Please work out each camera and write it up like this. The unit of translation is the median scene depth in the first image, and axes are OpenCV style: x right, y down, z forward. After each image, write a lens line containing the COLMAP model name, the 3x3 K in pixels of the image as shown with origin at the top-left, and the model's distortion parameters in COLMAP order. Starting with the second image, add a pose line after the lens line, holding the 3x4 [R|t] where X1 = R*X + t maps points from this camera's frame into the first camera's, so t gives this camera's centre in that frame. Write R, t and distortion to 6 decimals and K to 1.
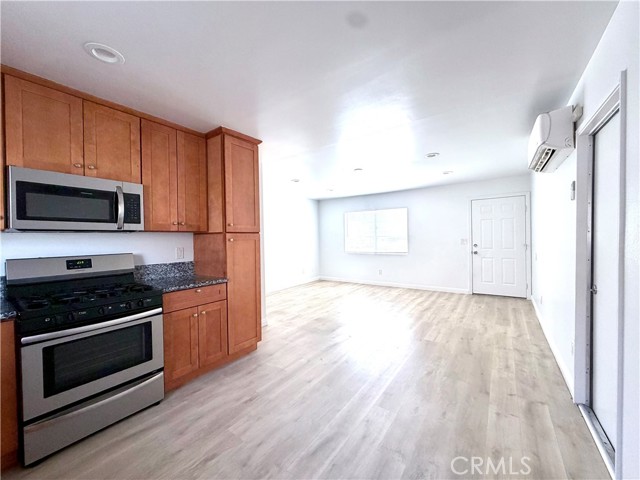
lens RADIAL K [[252.6, 0, 319.3], [0, 252.6, 240.3], [0, 0, 1]] dist [-0.000998, 0.000453]
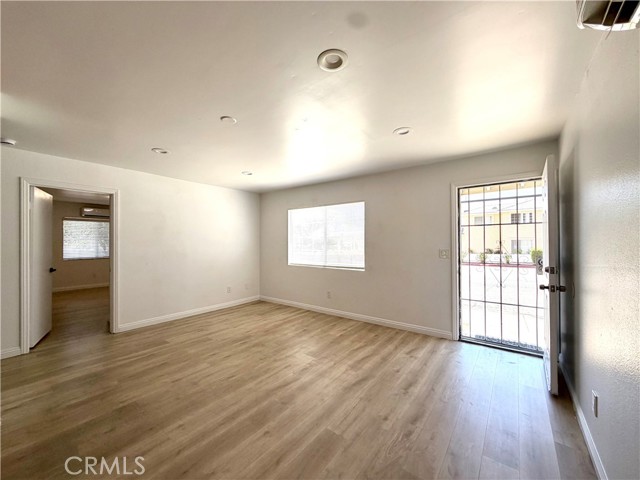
lens RADIAL K [[252.6, 0, 320.0], [0, 252.6, 240.9], [0, 0, 1]] dist [-0.000998, 0.000453]
pose [[0.999314, 0.015233, -0.033765, 0.607589], [-0.015804, 0.999736, -0.016690, -0.025243], [0.033501, 0.017212, 0.999290, 0.785637]]
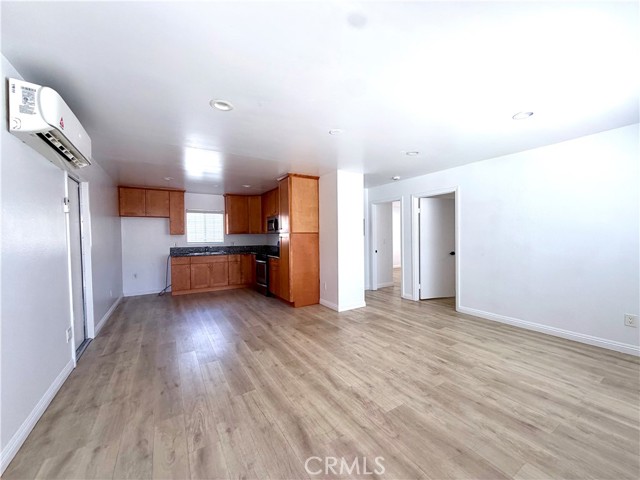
lens RADIAL K [[252.6, 0, 319.6], [0, 252.6, 239.9], [0, 0, 1]] dist [-0.000998, 0.000453]
pose [[-0.382237, 0.034151, -0.923433, 1.277420], [0.007281, 0.999397, 0.033946, -0.041952], [0.924036, 0.006252, -0.382255, 1.993500]]
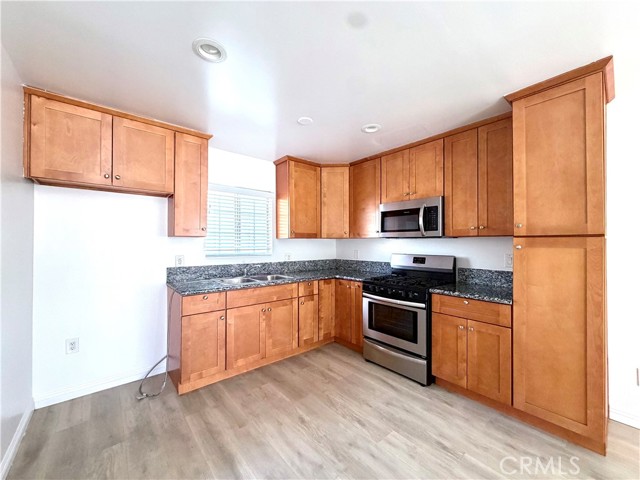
lens RADIAL K [[252.6, 0, 320.0], [0, 252.6, 240.5], [0, 0, 1]] dist [-0.000998, 0.000453]
pose [[-0.240378, 0.004096, -0.970671, 0.451890], [-0.008397, 0.999945, 0.006299, -0.018661], [0.970643, 0.009665, -0.240330, 0.610635]]
